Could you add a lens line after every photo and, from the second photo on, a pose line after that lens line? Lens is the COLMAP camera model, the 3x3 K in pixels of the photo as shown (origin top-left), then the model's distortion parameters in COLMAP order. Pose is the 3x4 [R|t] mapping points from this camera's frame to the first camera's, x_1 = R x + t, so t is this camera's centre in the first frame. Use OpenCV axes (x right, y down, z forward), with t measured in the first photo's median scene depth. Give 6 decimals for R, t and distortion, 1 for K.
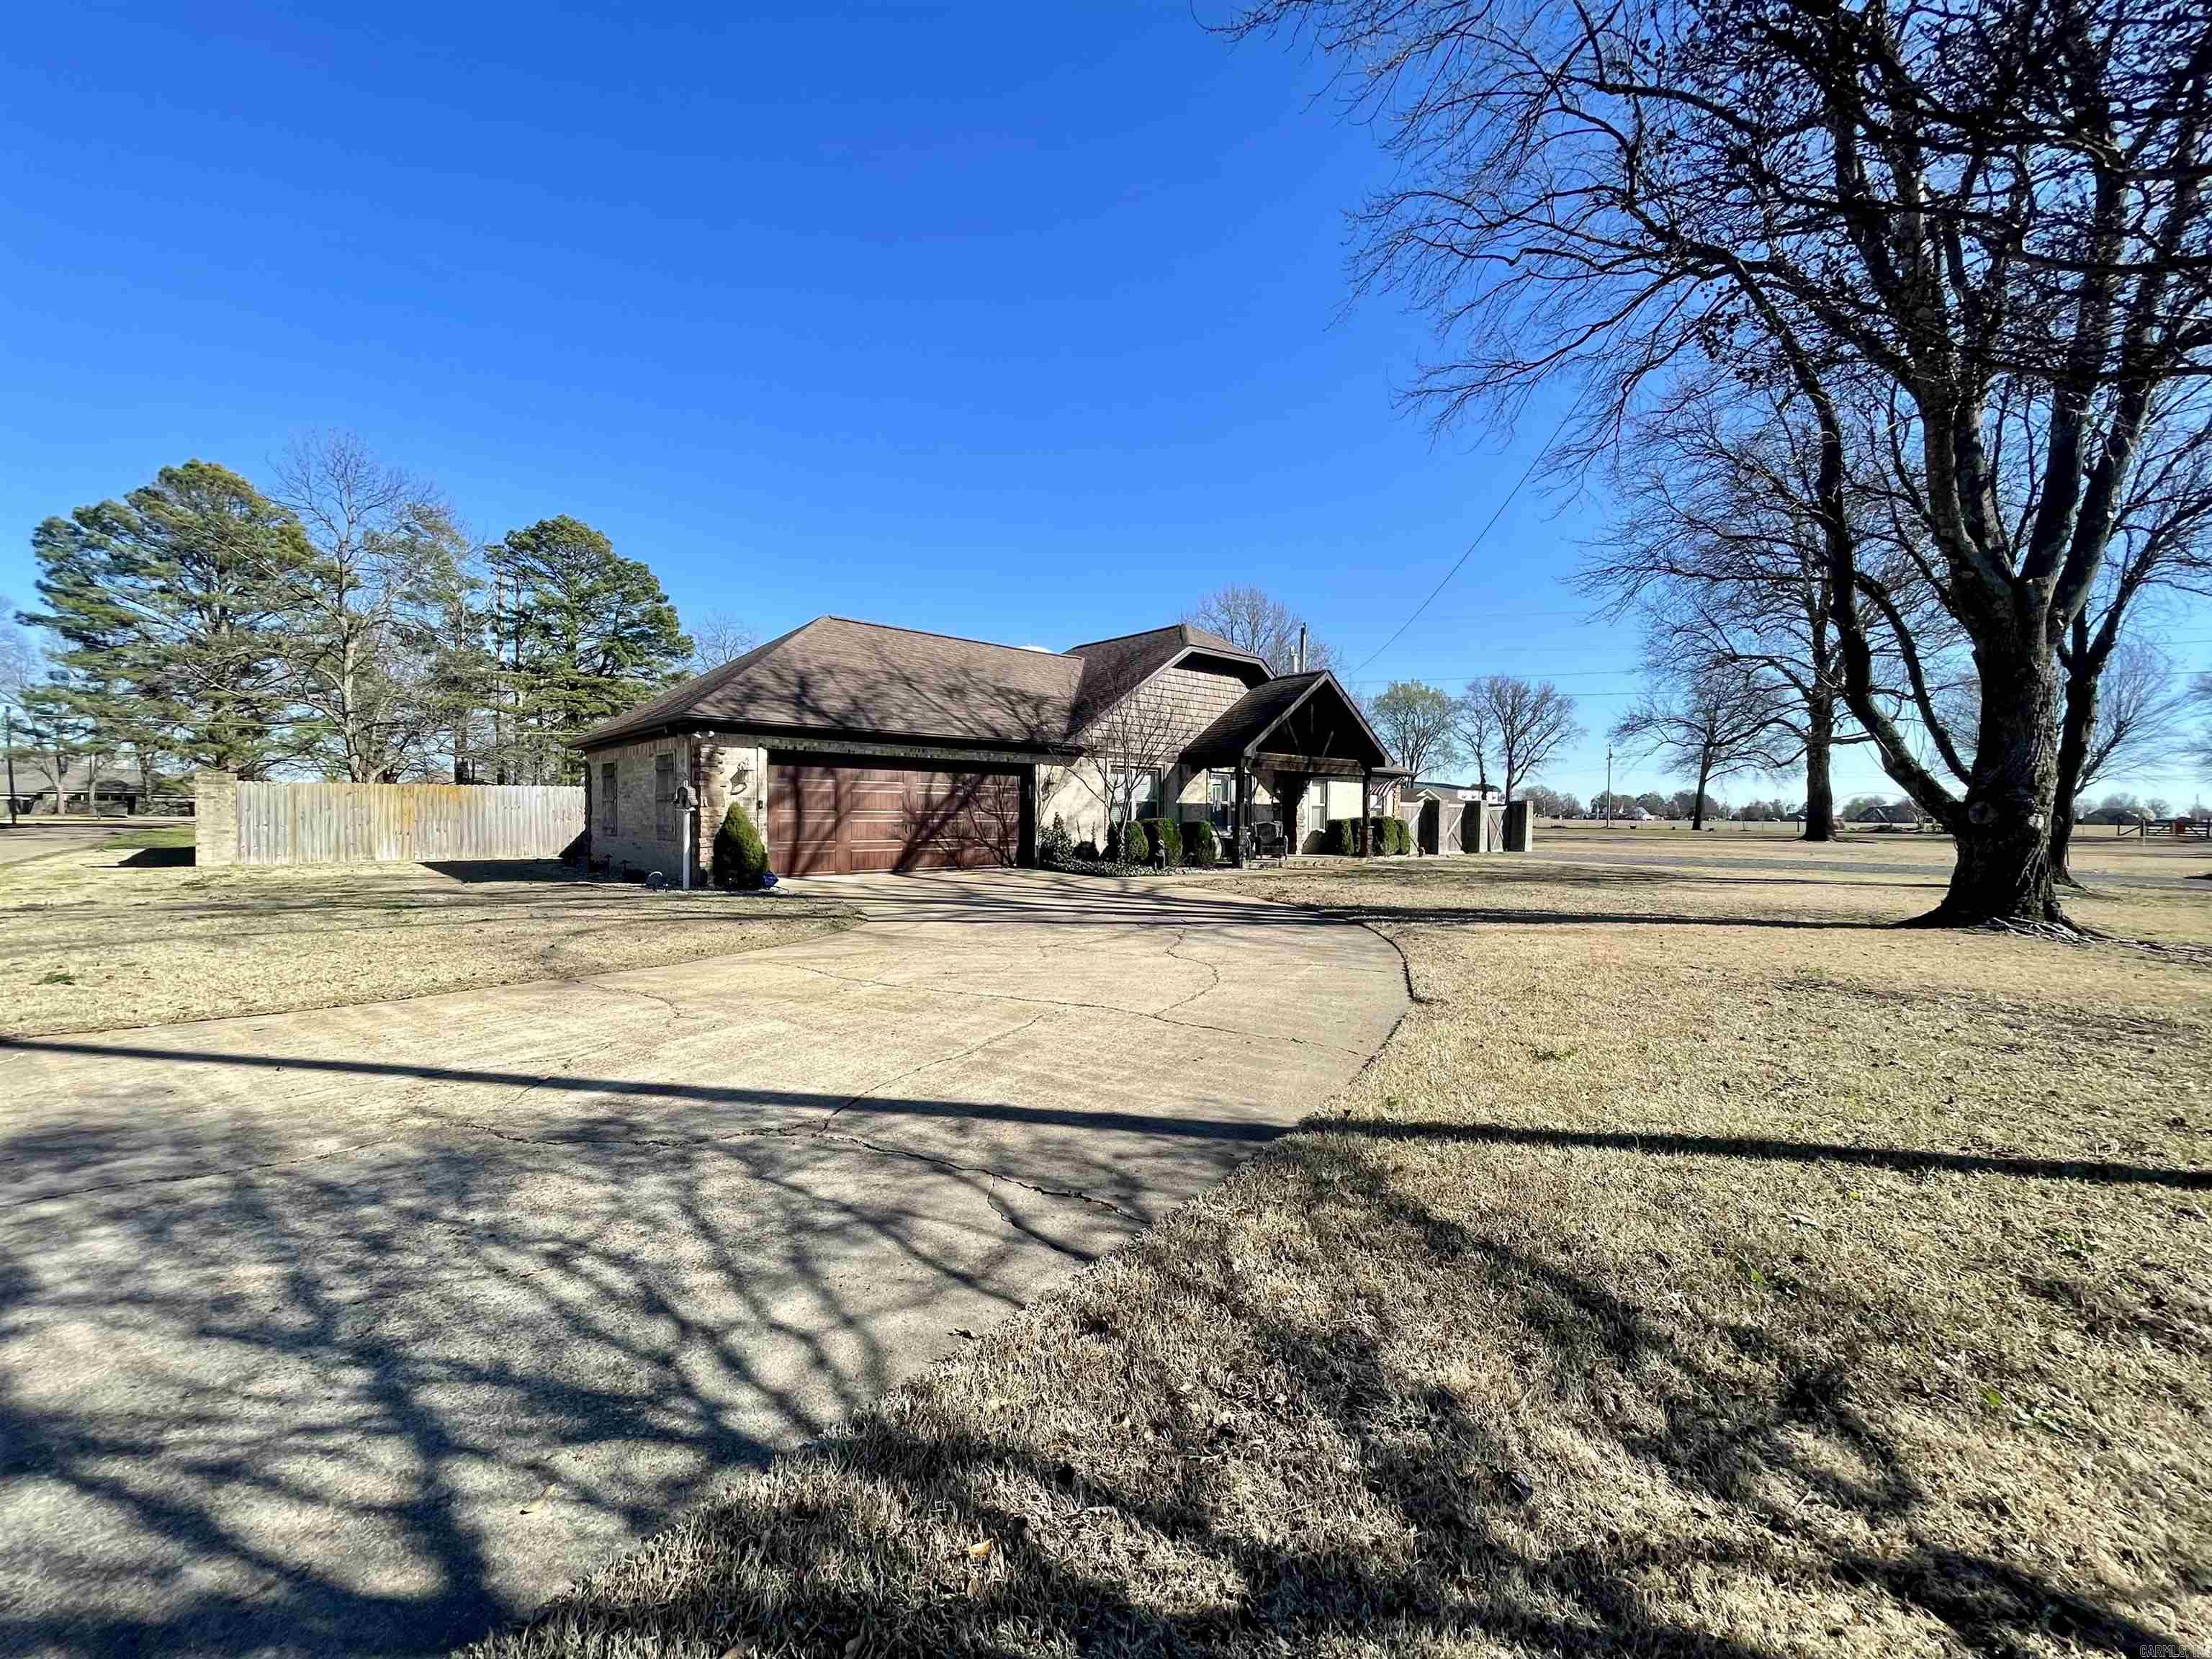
lens RADIAL K [[890.6, 0, 1106.0], [0, 890.6, 829.5], [0, 0, 1]] dist [-0.011490, 0.000308]
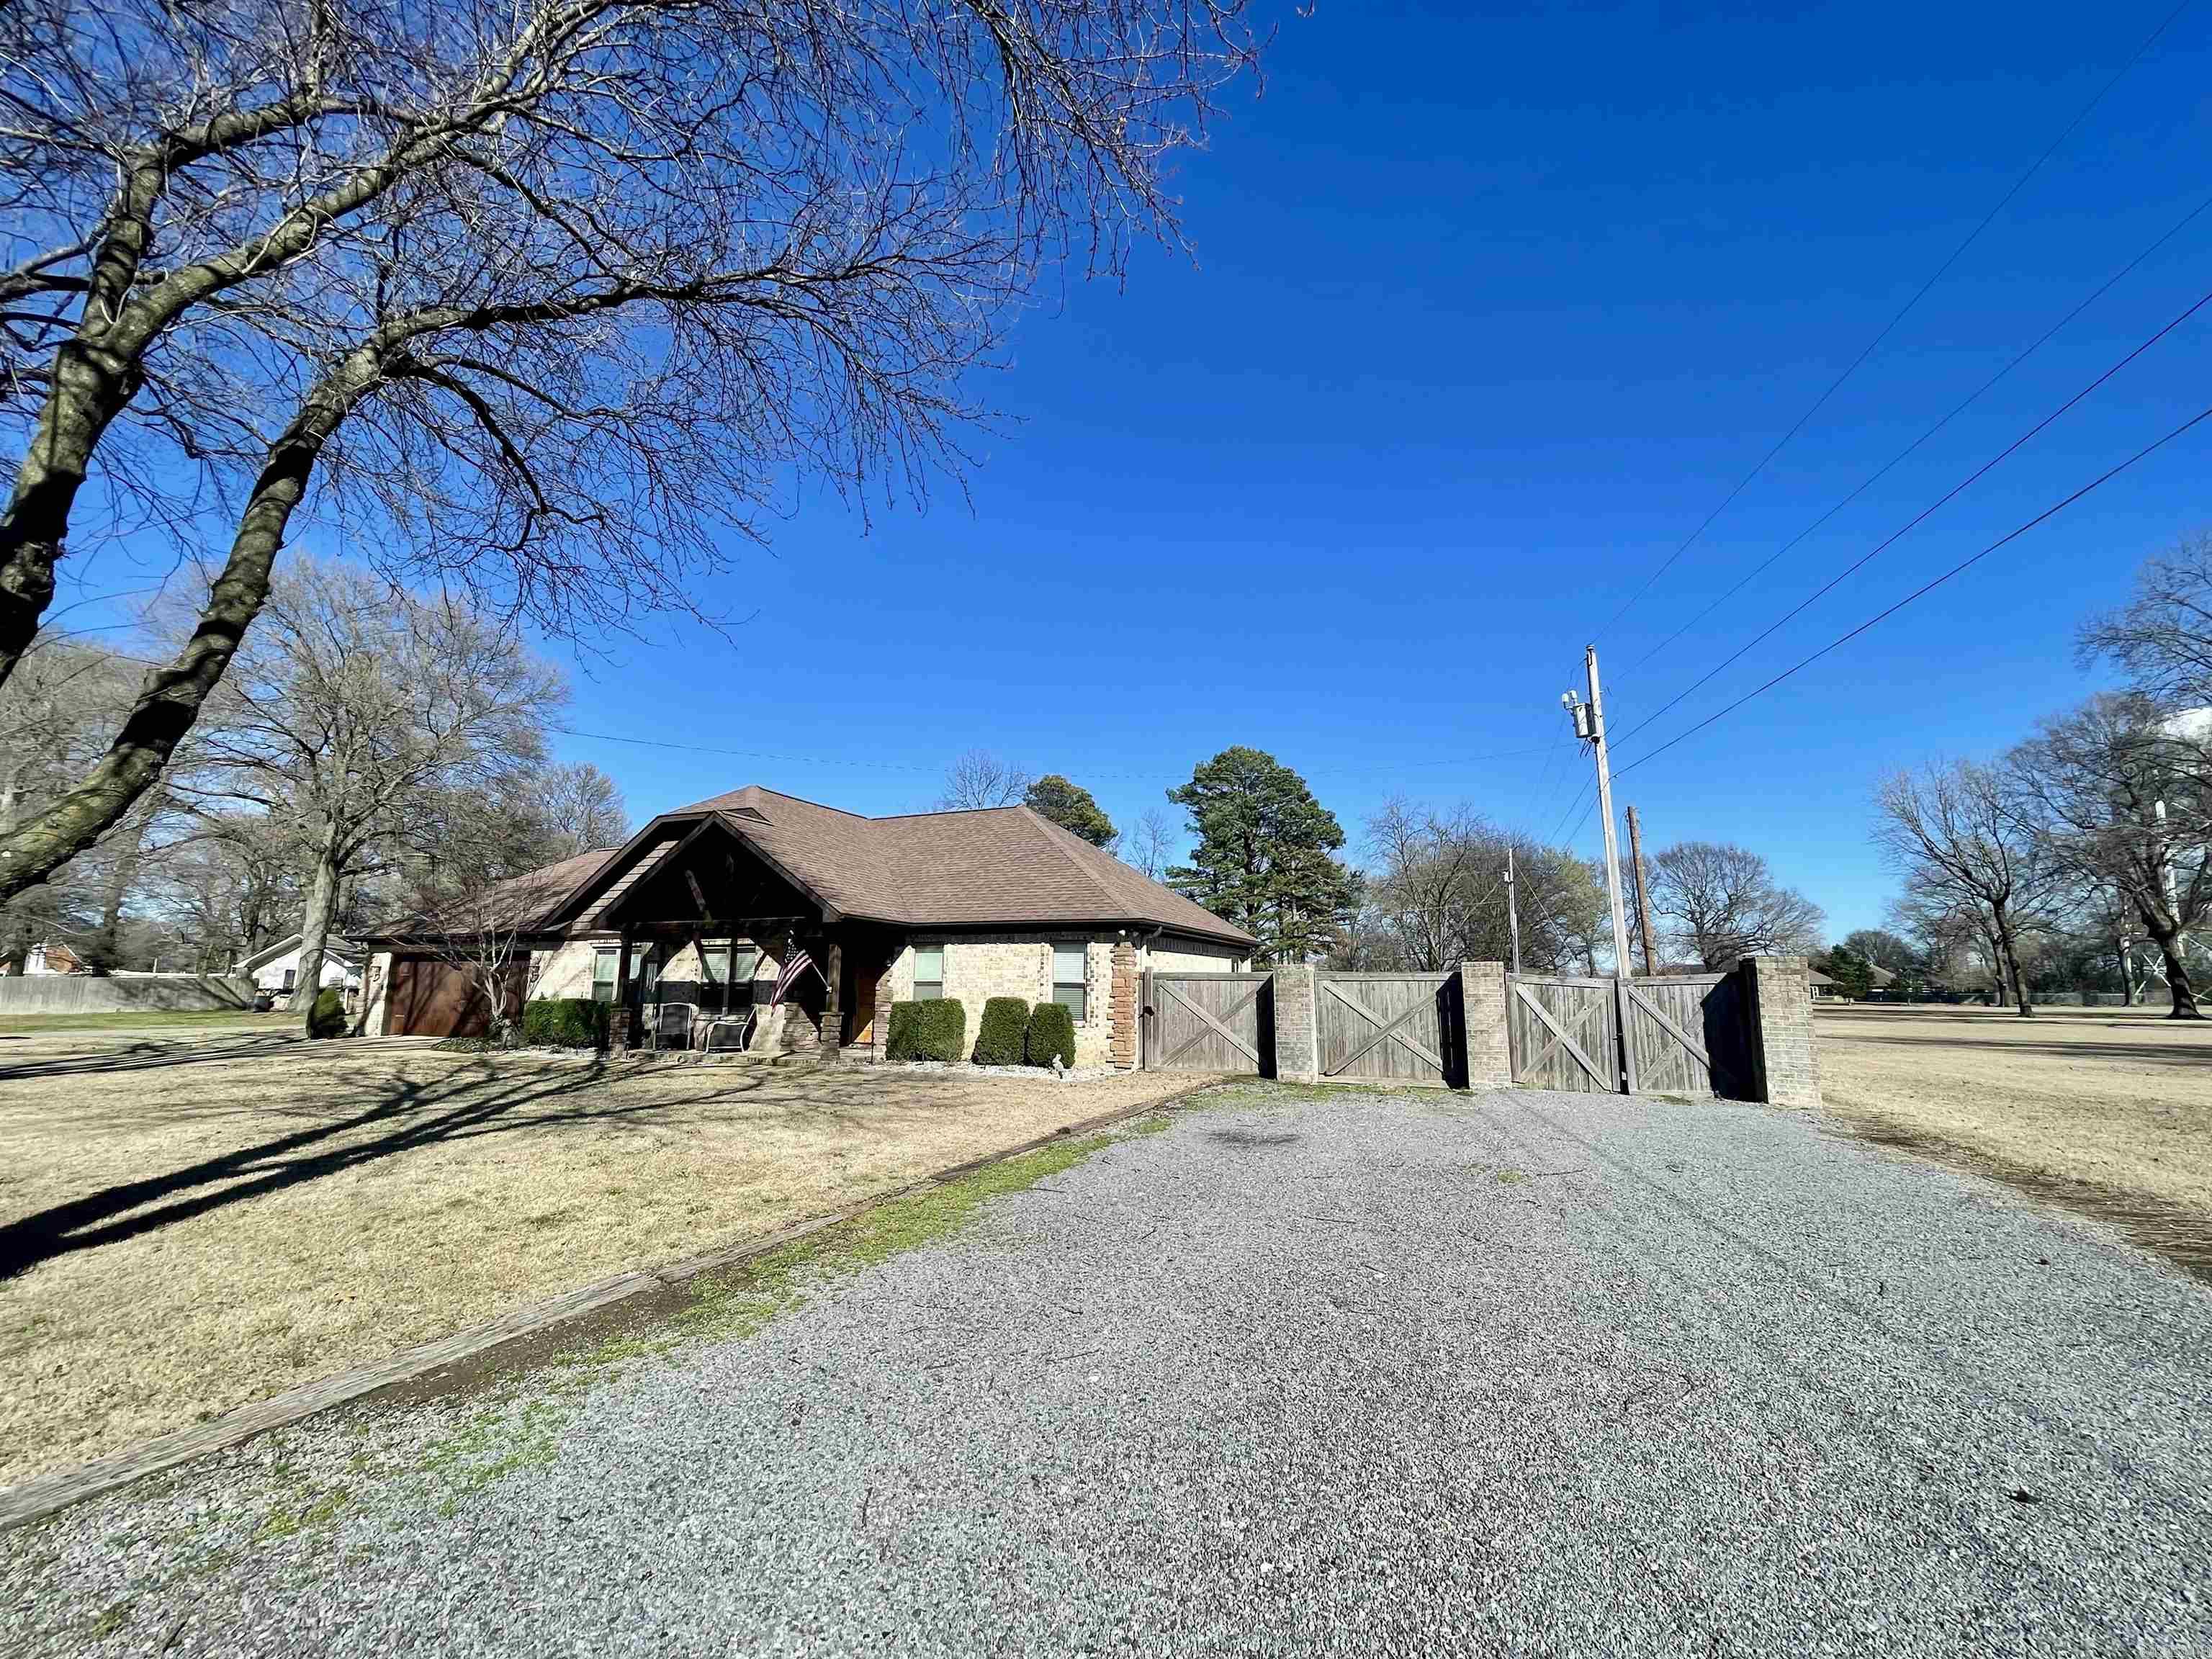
lens RADIAL K [[890.6, 0, 1106.0], [0, 890.6, 829.5], [0, 0, 1]] dist [-0.011490, 0.000308]
pose [[0.428538, -0.165620, -0.888214, 1.088251], [-0.017604, 0.981339, -0.191478, -0.014829], [0.903352, 0.097692, 0.417626, 0.960560]]
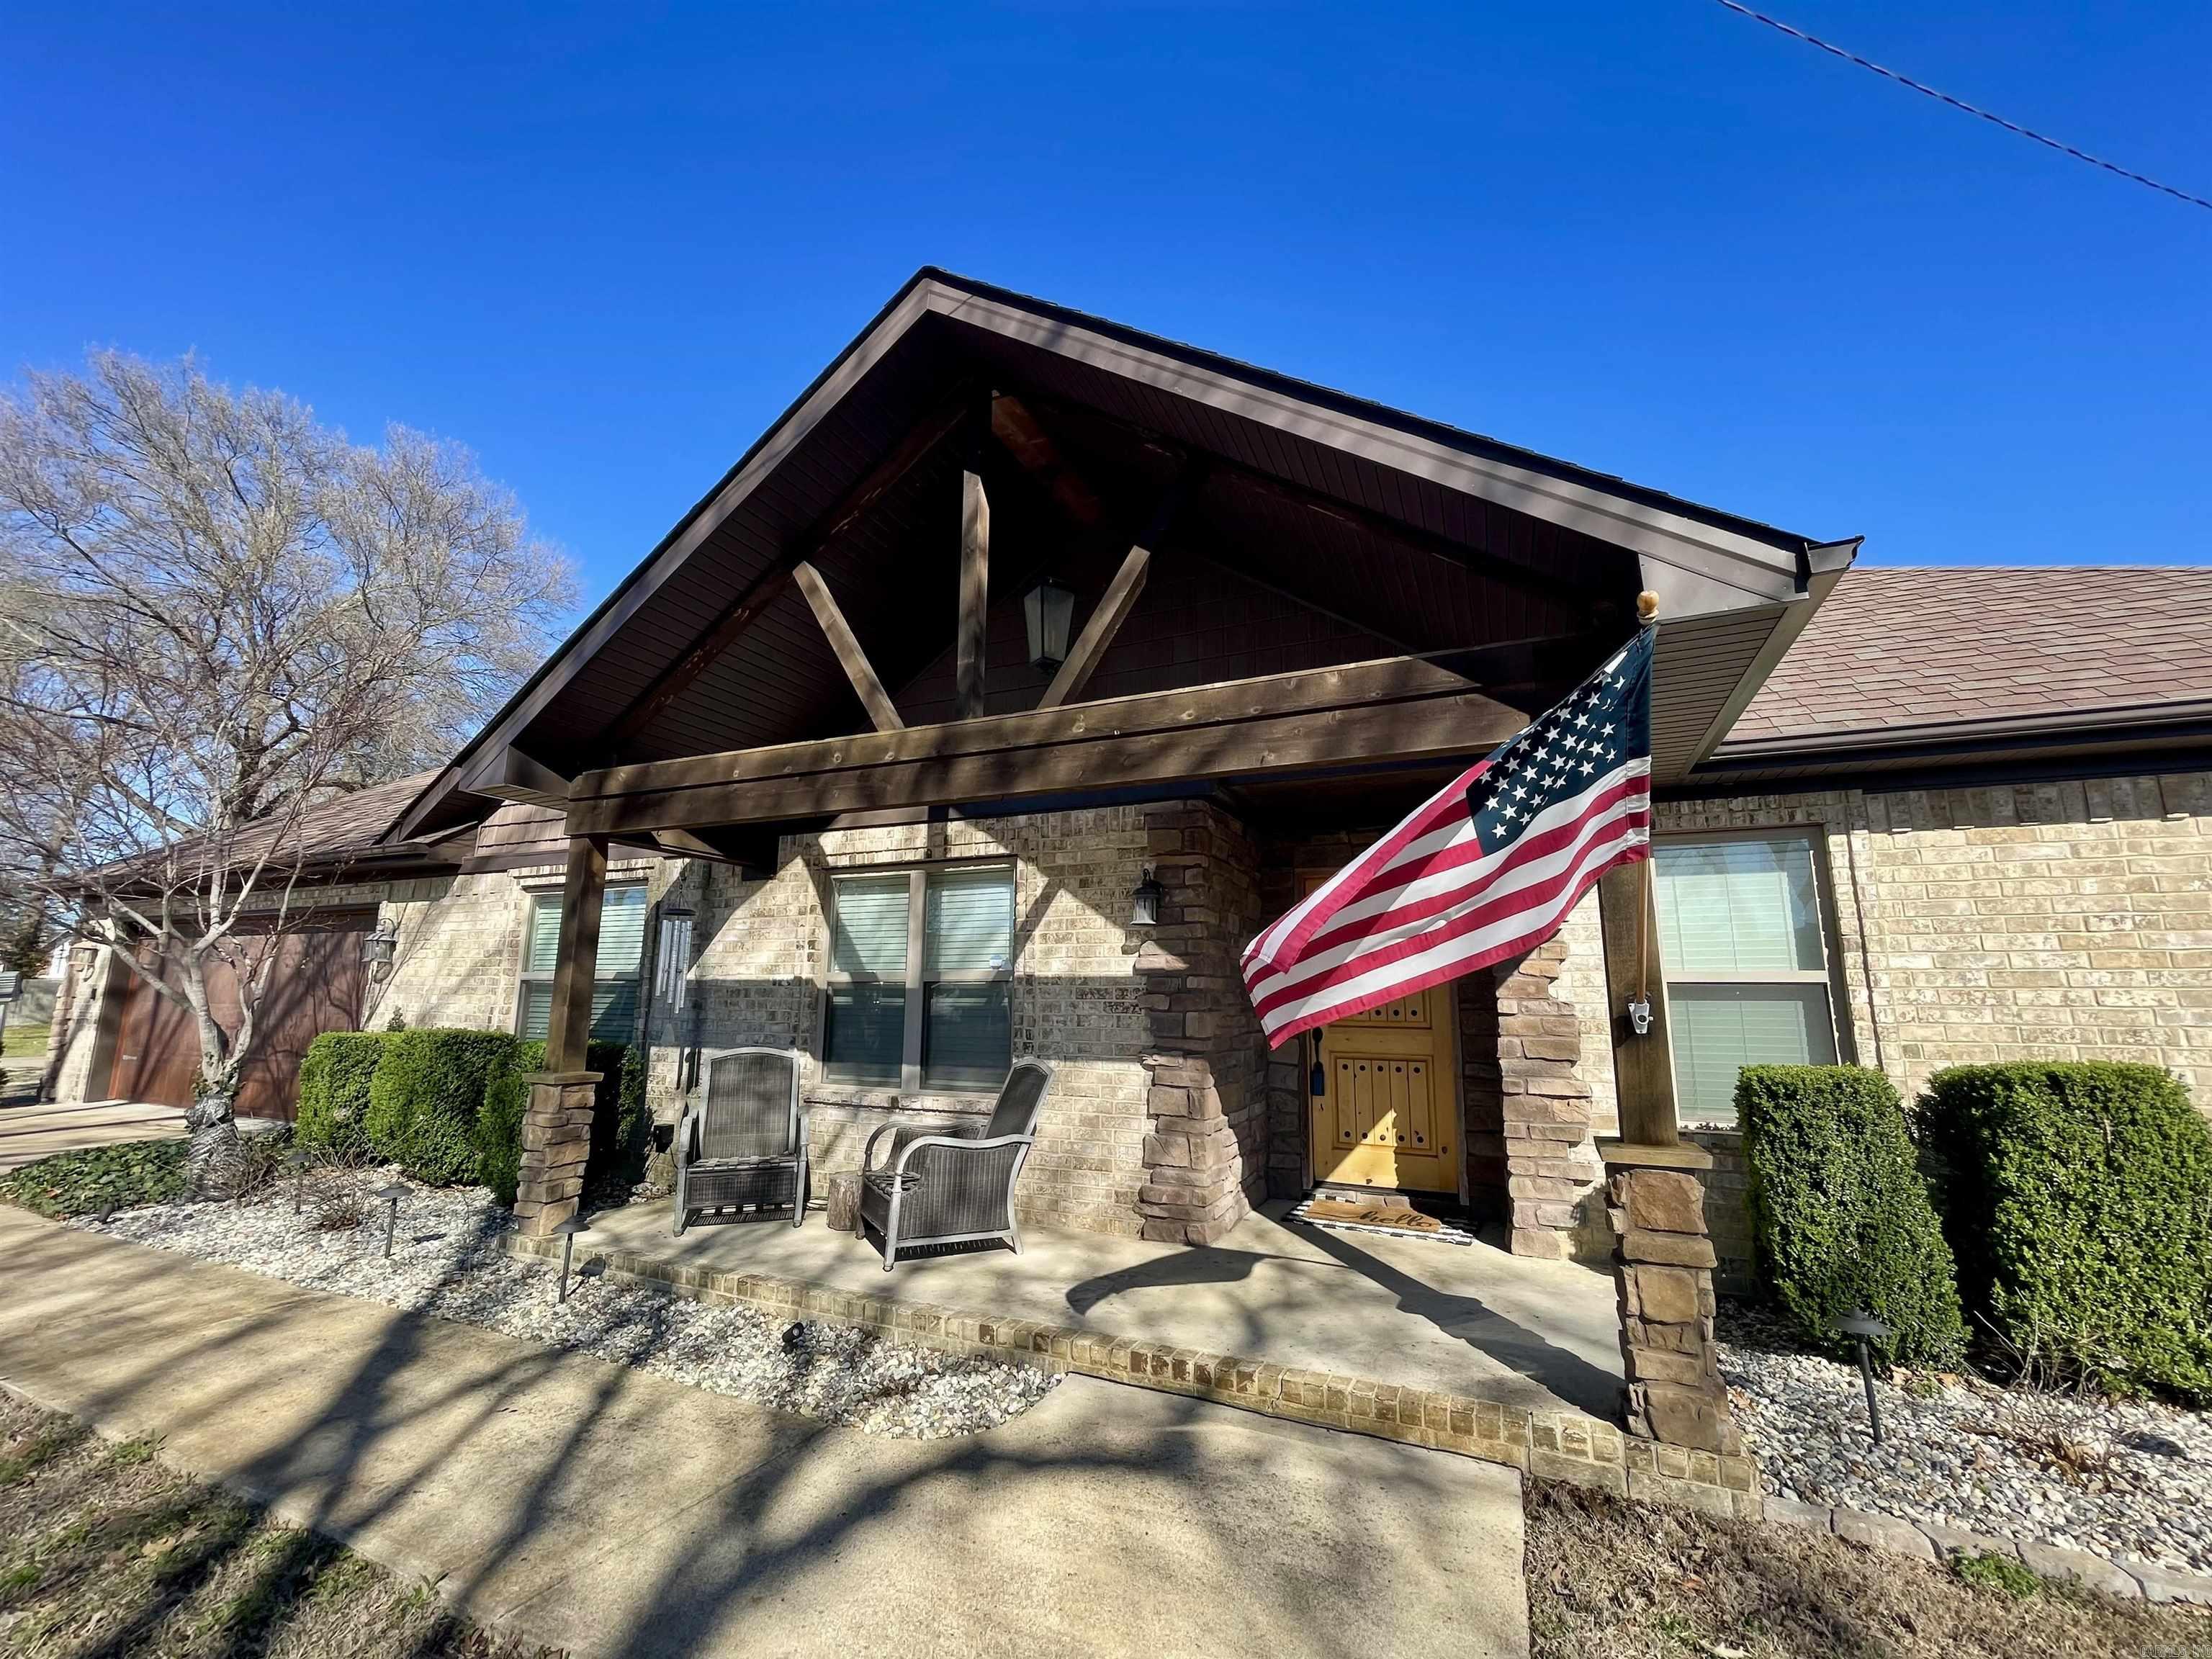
lens RADIAL K [[884.0, 0, 1093.6], [0, 884.0, 822.9], [0, 0, 1]] dist [0.001335, 0.000000]
pose [[0.385739, -0.181766, -0.904525, 0.406133], [-0.023054, 0.978196, -0.206401, -0.021343], [0.922320, 0.100470, 0.373138, 0.948695]]
